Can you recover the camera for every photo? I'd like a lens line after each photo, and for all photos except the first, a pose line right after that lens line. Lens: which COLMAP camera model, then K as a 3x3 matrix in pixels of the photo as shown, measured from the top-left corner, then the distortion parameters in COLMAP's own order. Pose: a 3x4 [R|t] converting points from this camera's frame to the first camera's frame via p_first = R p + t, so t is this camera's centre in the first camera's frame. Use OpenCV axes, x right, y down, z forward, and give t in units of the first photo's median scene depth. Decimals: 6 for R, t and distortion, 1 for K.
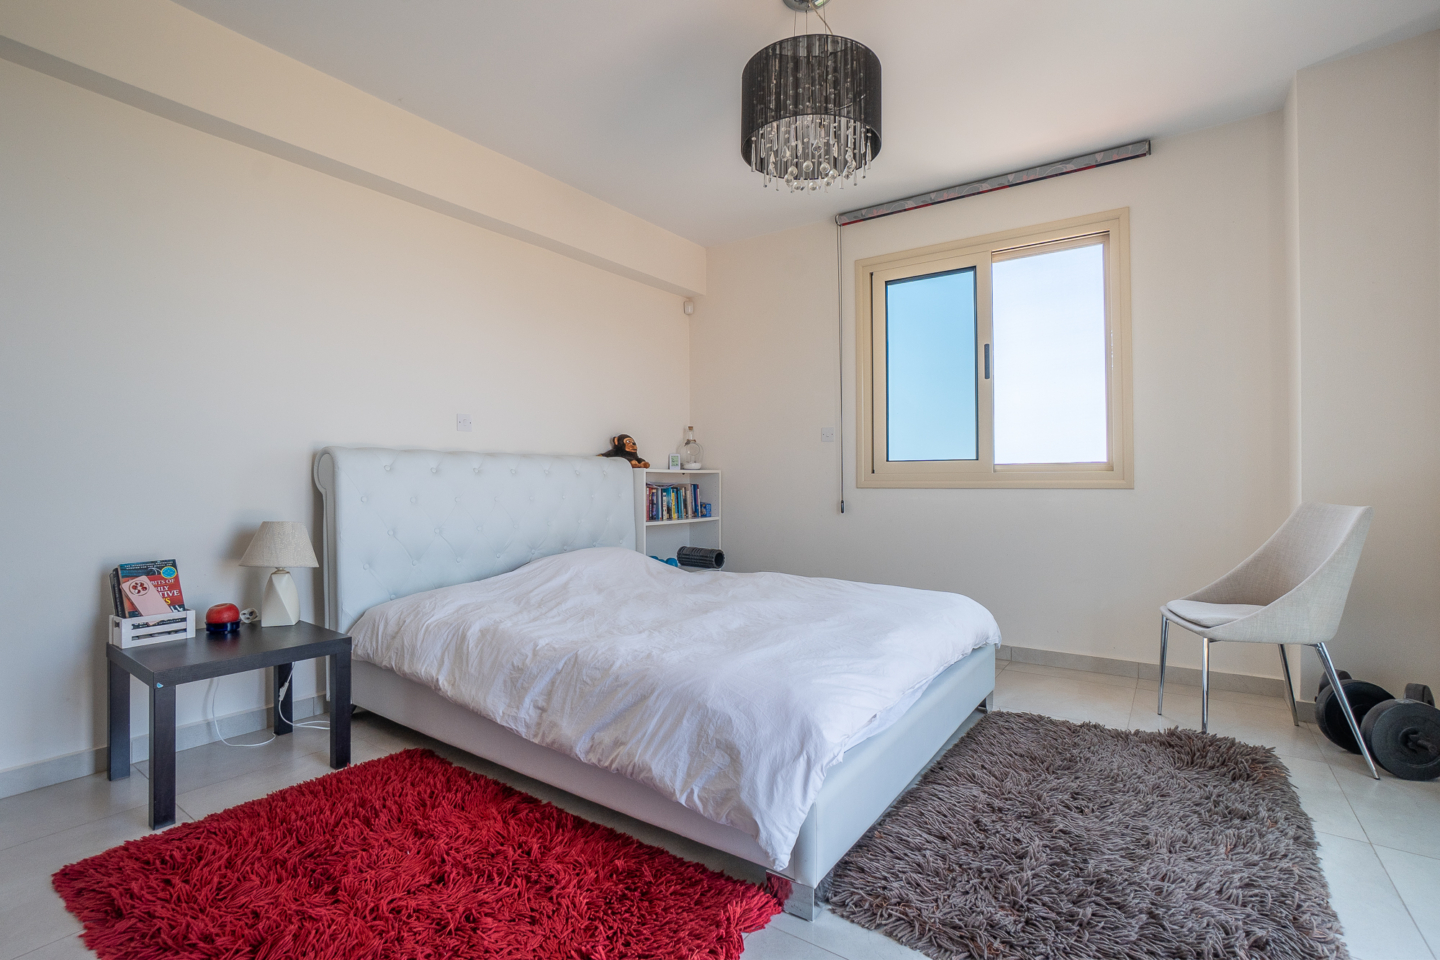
lens RADIAL K [[670.8, 0, 716.9], [0, 670.8, 476.7], [0, 0, 1]] dist [-0.060571, 0.025095]
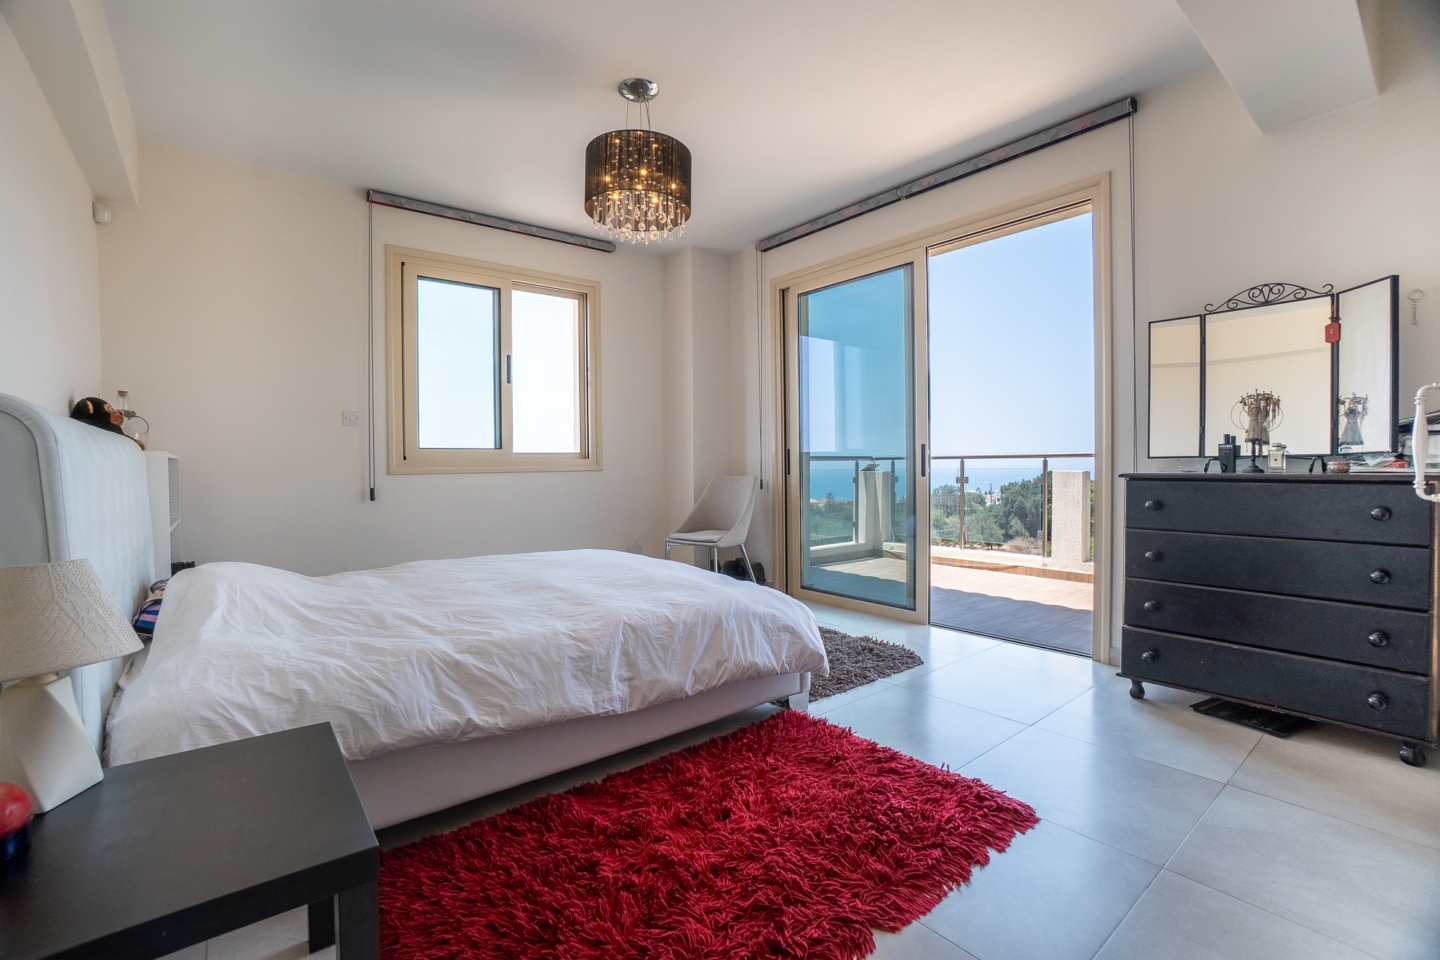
lens RADIAL K [[651.8, 0, 716.0], [0, 651.8, 475.6], [0, 0, 1]] dist [-0.068652, 0.027742]
pose [[0.264395, -0.018833, 0.964231, -0.589919], [0.001561, 0.999816, 0.019099, 0.000962], [-0.964413, -0.003544, 0.264376, 0.283206]]
